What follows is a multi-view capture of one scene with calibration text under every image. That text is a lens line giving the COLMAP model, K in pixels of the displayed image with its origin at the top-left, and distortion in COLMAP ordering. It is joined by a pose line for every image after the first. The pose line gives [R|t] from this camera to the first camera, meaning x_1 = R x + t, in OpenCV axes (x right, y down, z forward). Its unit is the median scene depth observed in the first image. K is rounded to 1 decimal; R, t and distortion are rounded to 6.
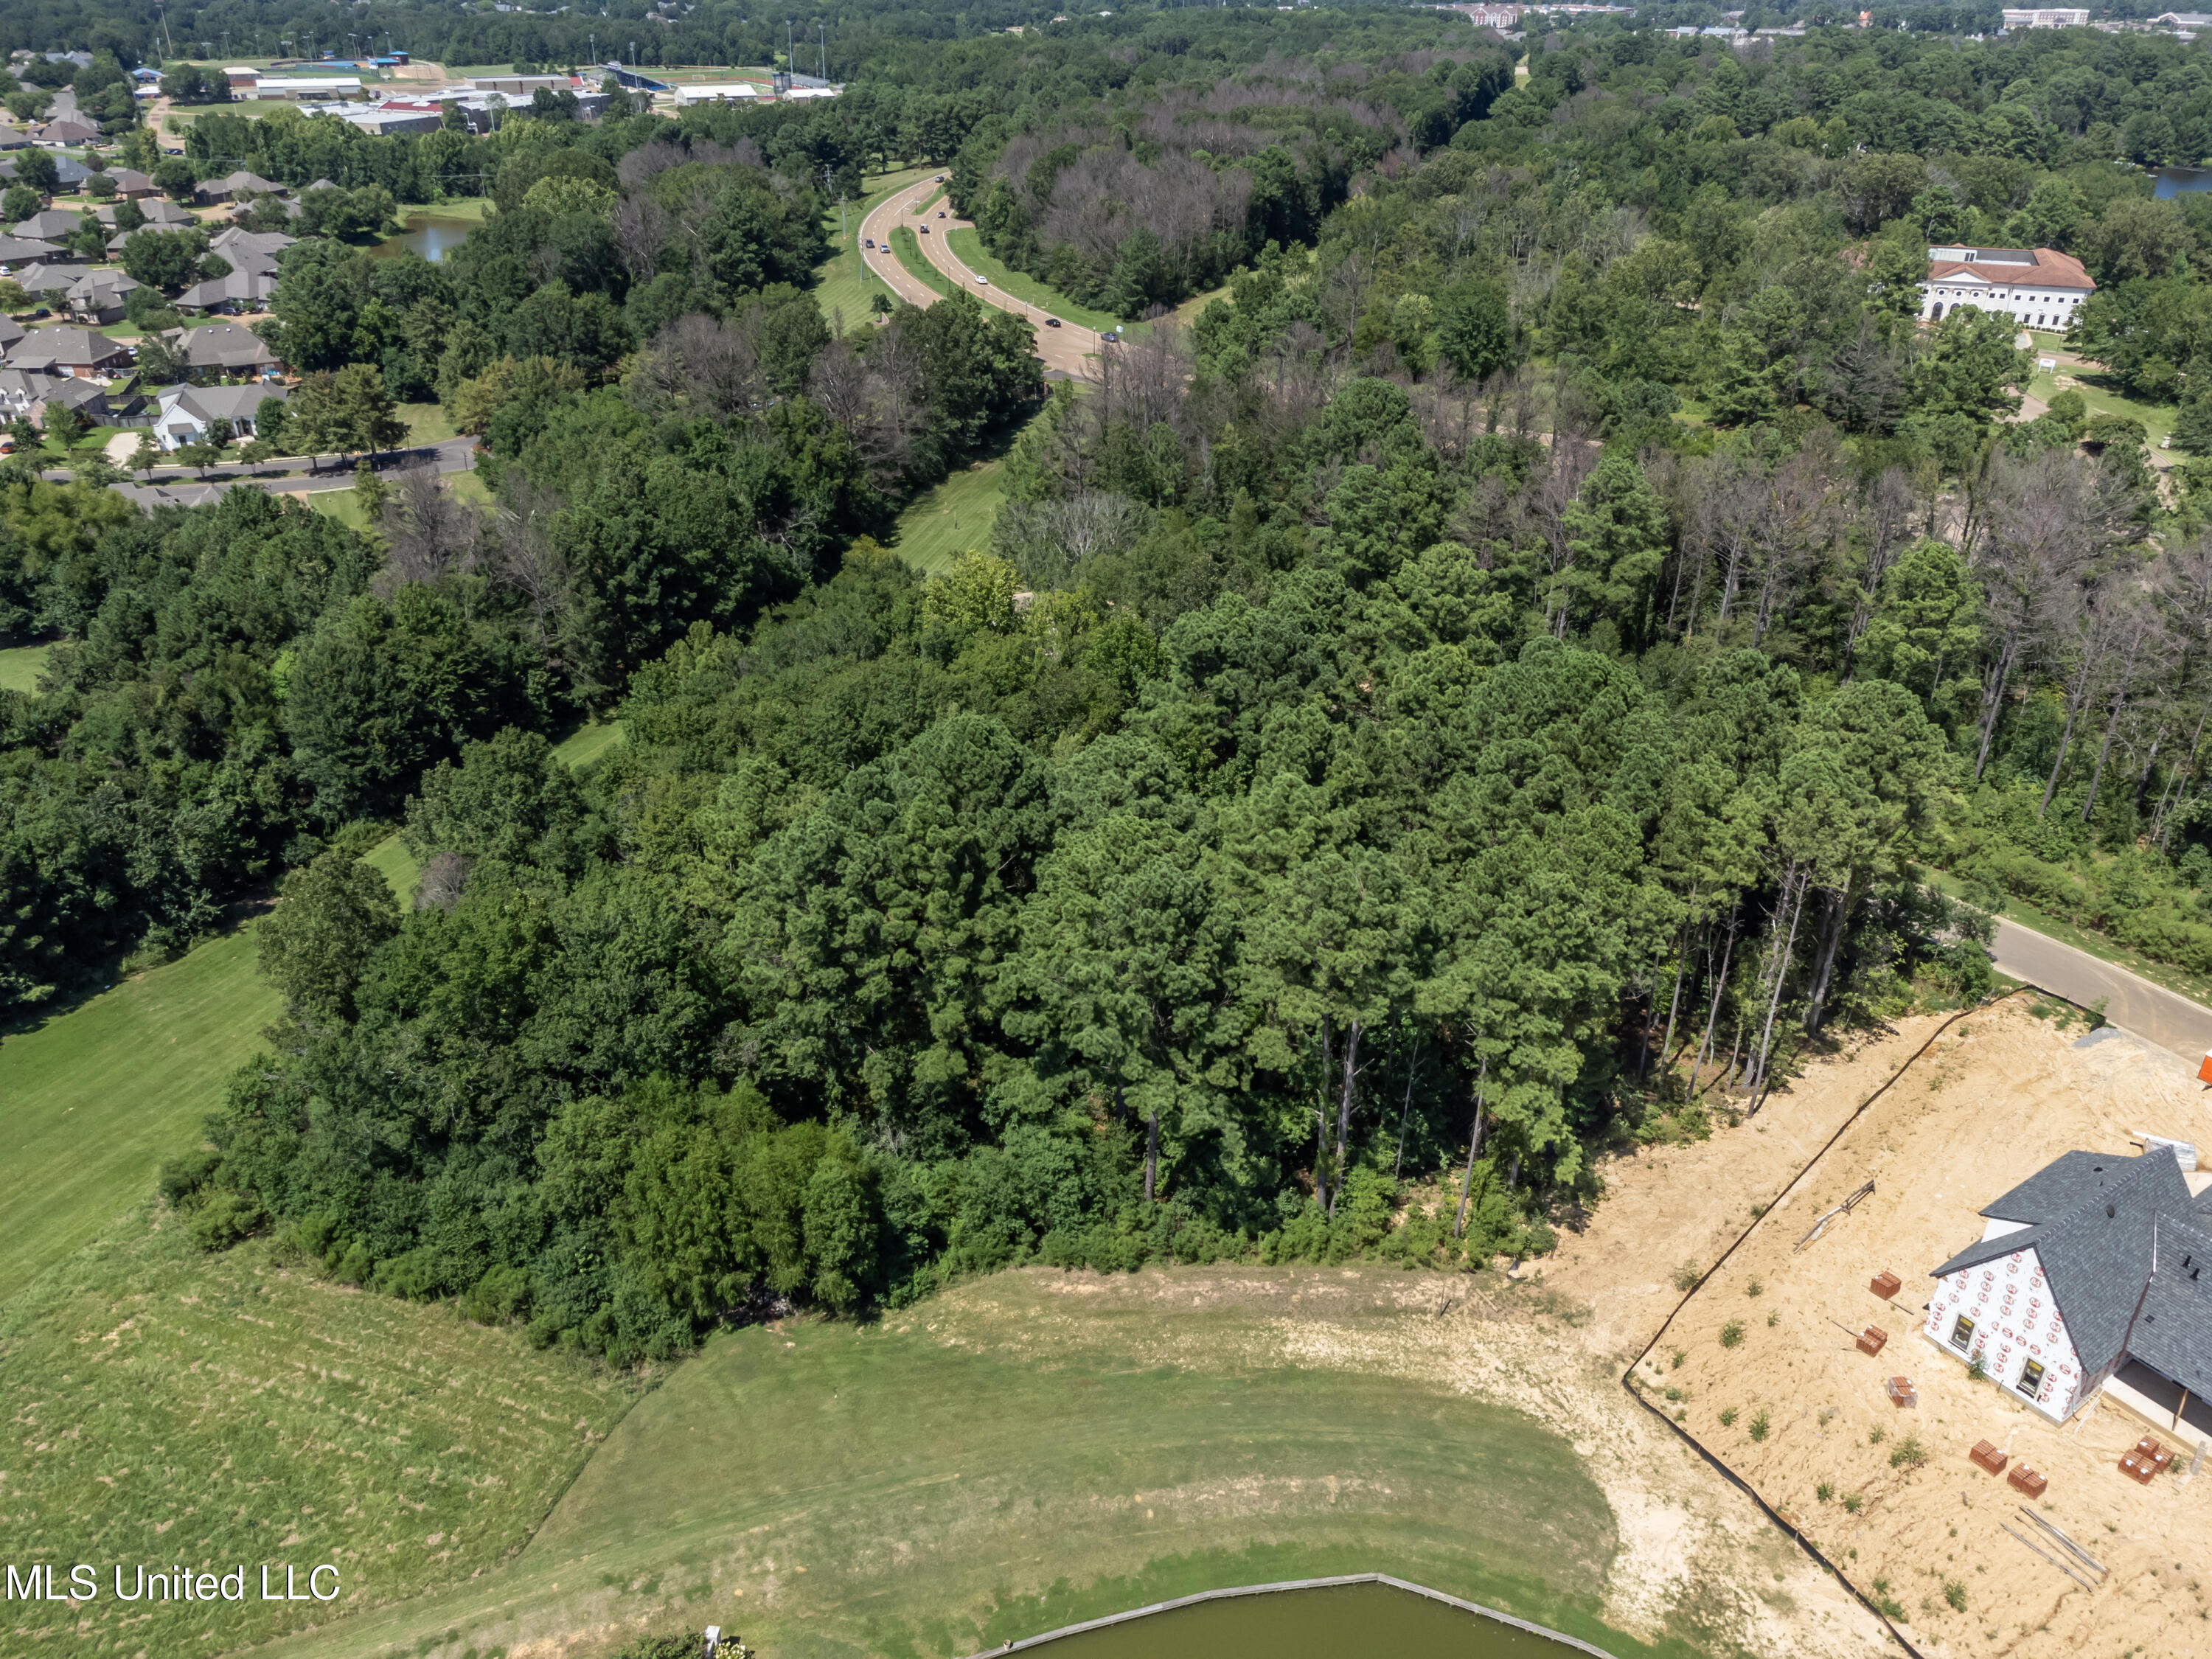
lens RADIAL K [[1667.1, 0, 1107.4], [0, 1667.1, 808.0], [0, 0, 1]] dist [-0.007553, 0.037784]
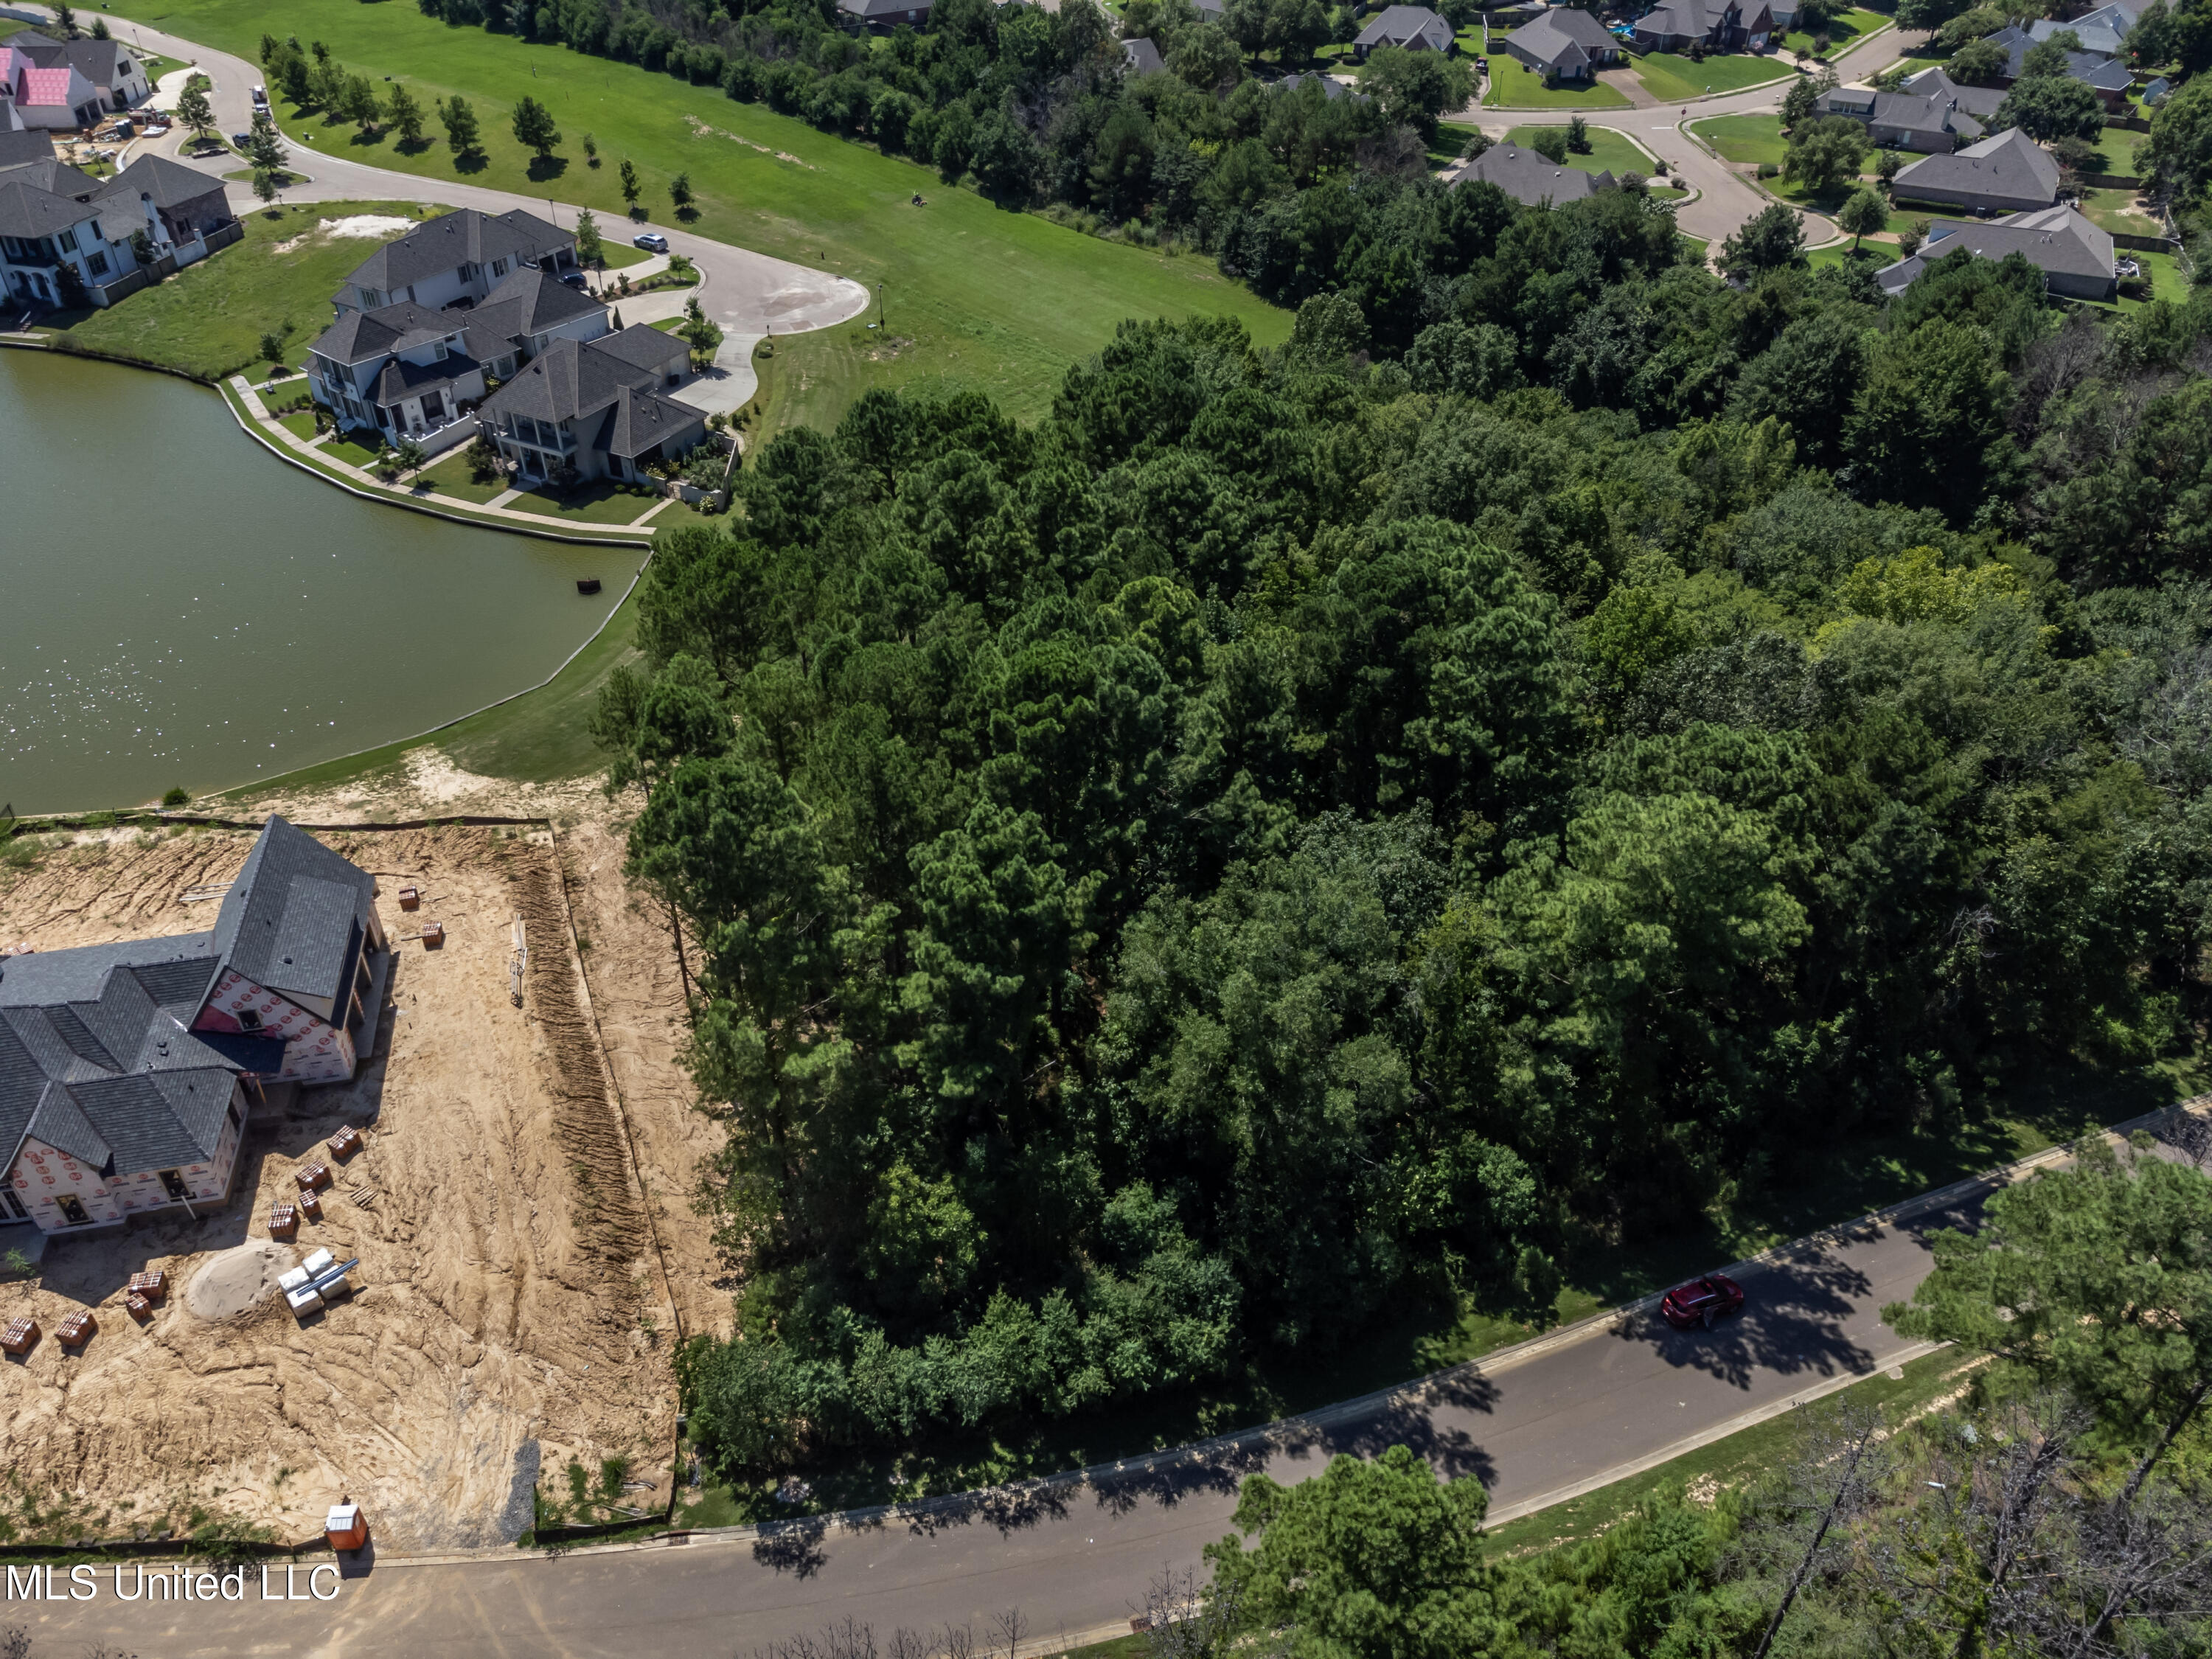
lens RADIAL K [[1667.1, 0, 1109.4], [0, 1667.1, 820.2], [0, 0, 1]] dist [-0.007553, 0.037784]
pose [[-0.385417, 0.550032, -0.740890, 0.920594], [-0.427950, 0.604799, 0.671622, -0.588314], [0.817504, 0.575919, 0.002286, 1.141509]]
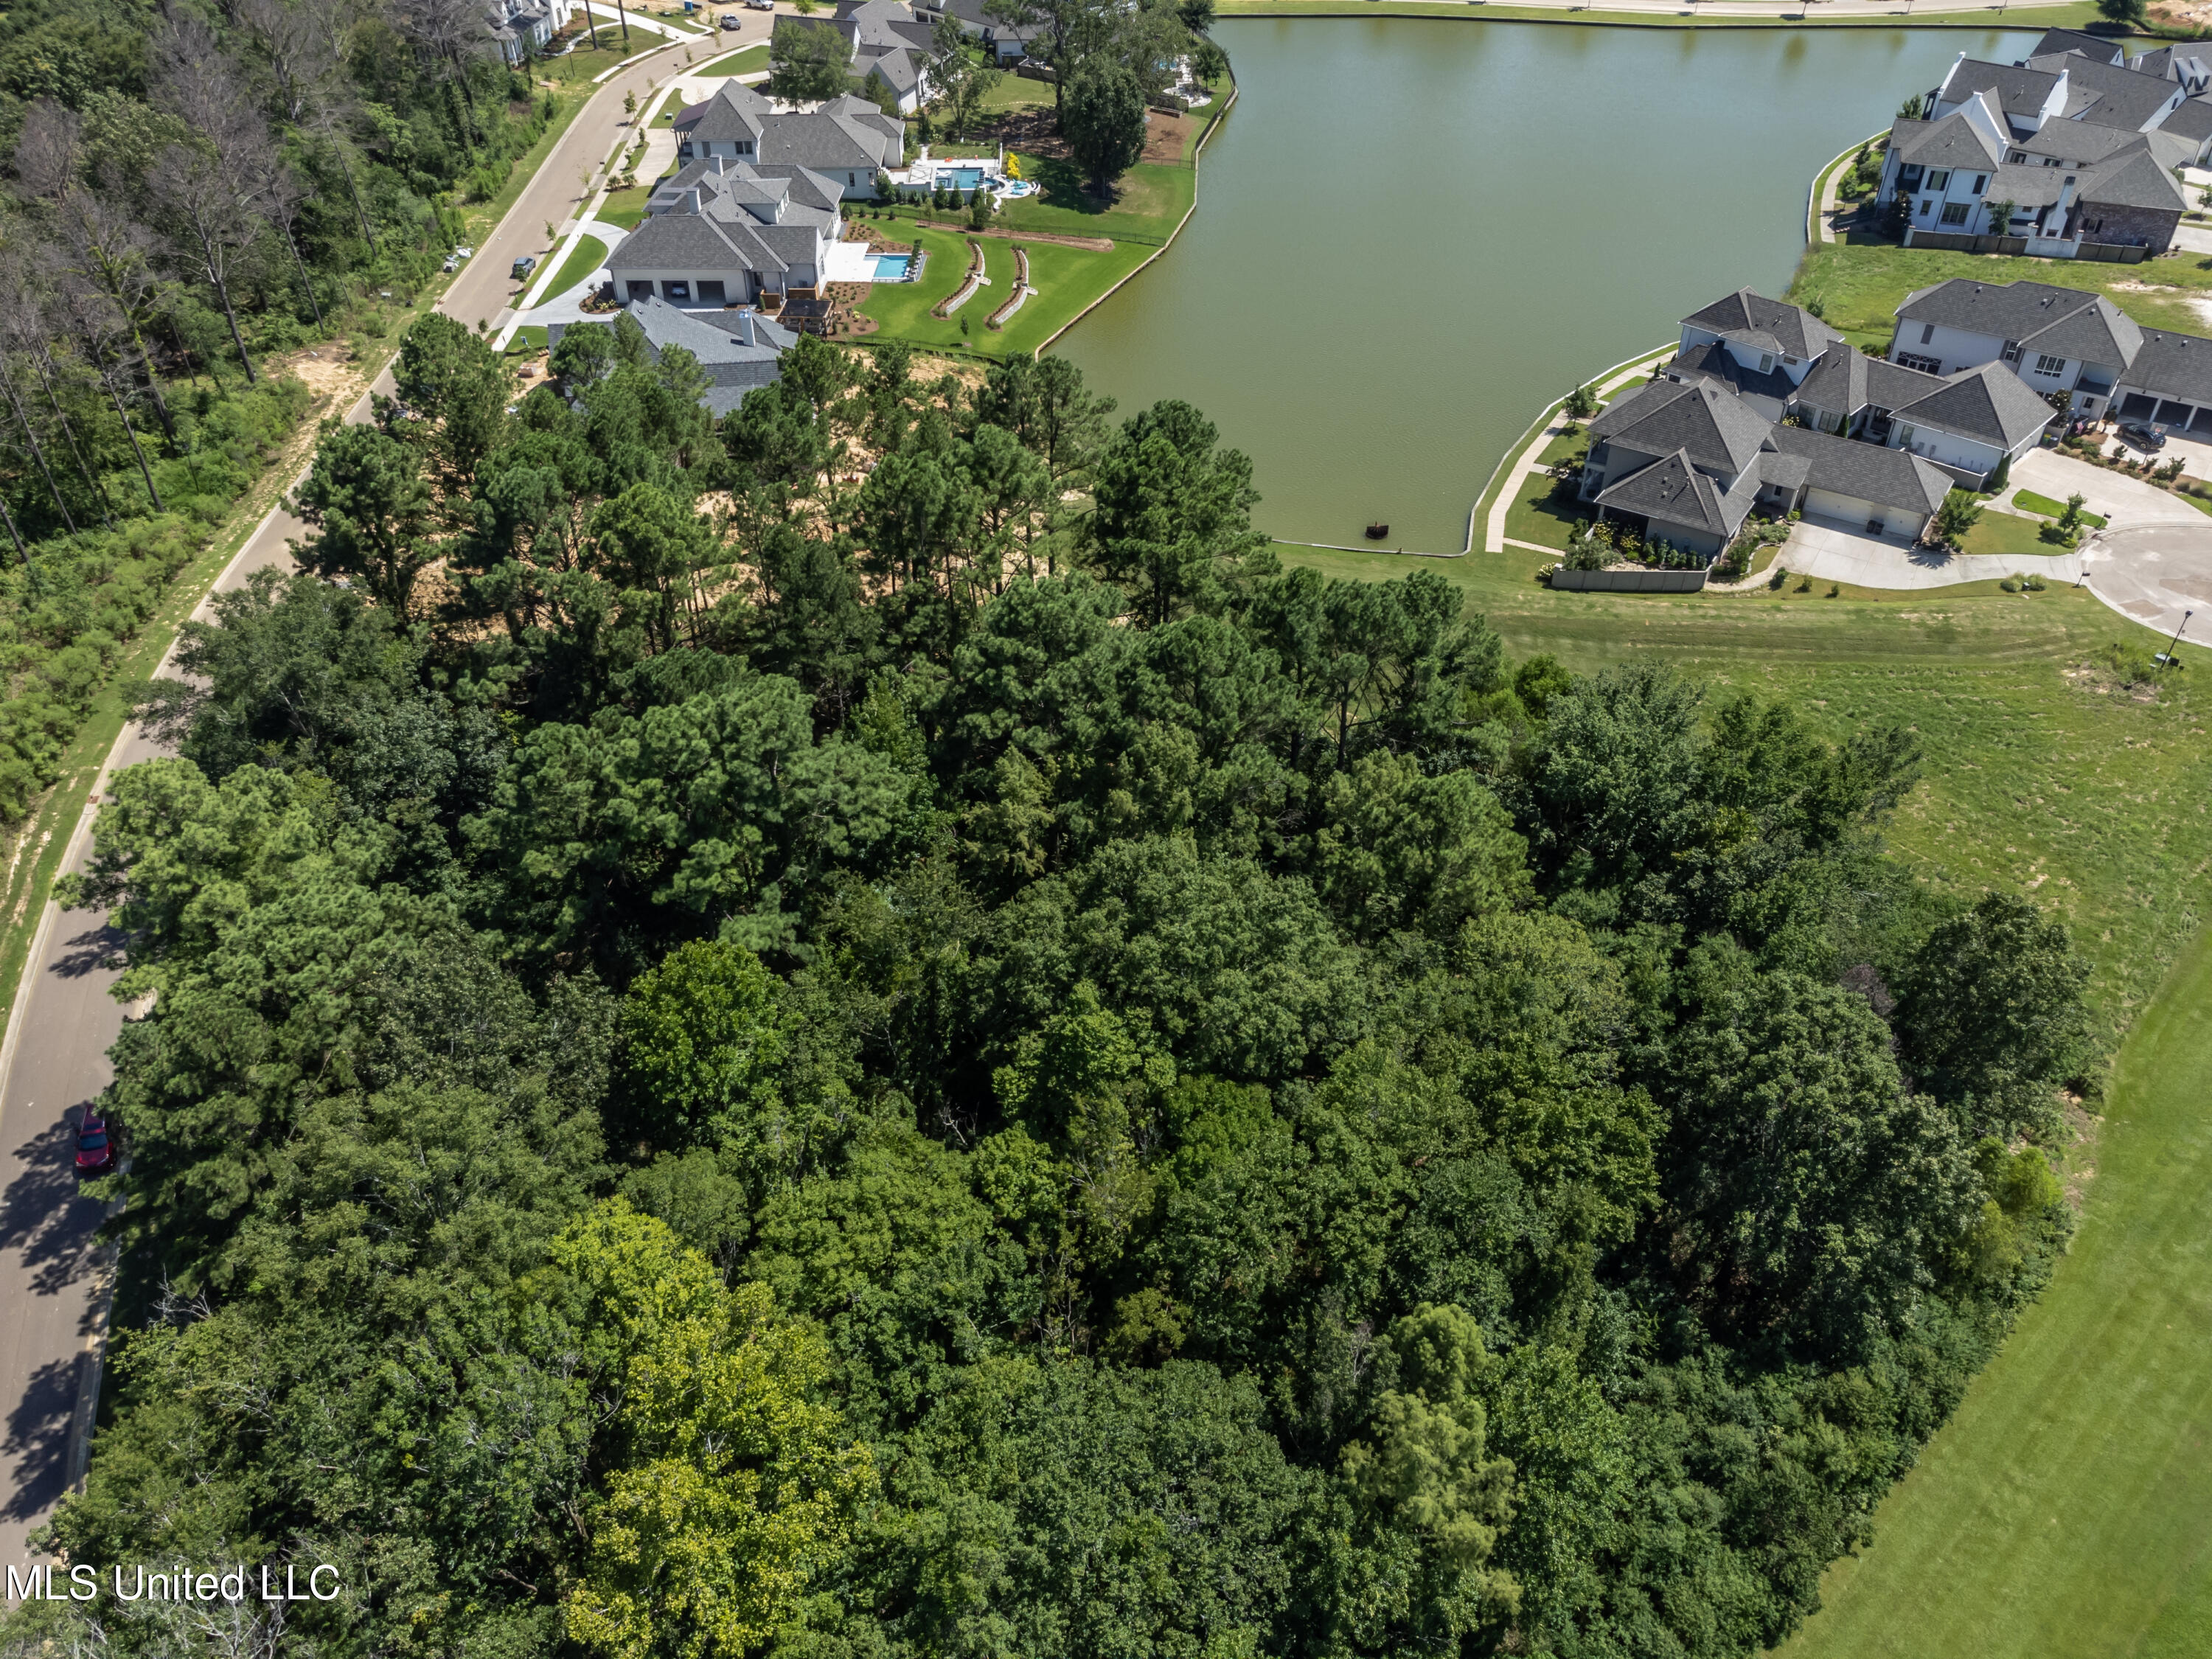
lens RADIAL K [[1667.1, 0, 1108.6], [0, 1667.1, 827.3], [0, 0, 1]] dist [-0.007553, 0.037784]
pose [[-0.886411, -0.290463, 0.360425, -0.380321], [0.214113, 0.433051, 0.875570, -0.760017], [-0.410403, 0.853287, -0.321669, 1.431143]]
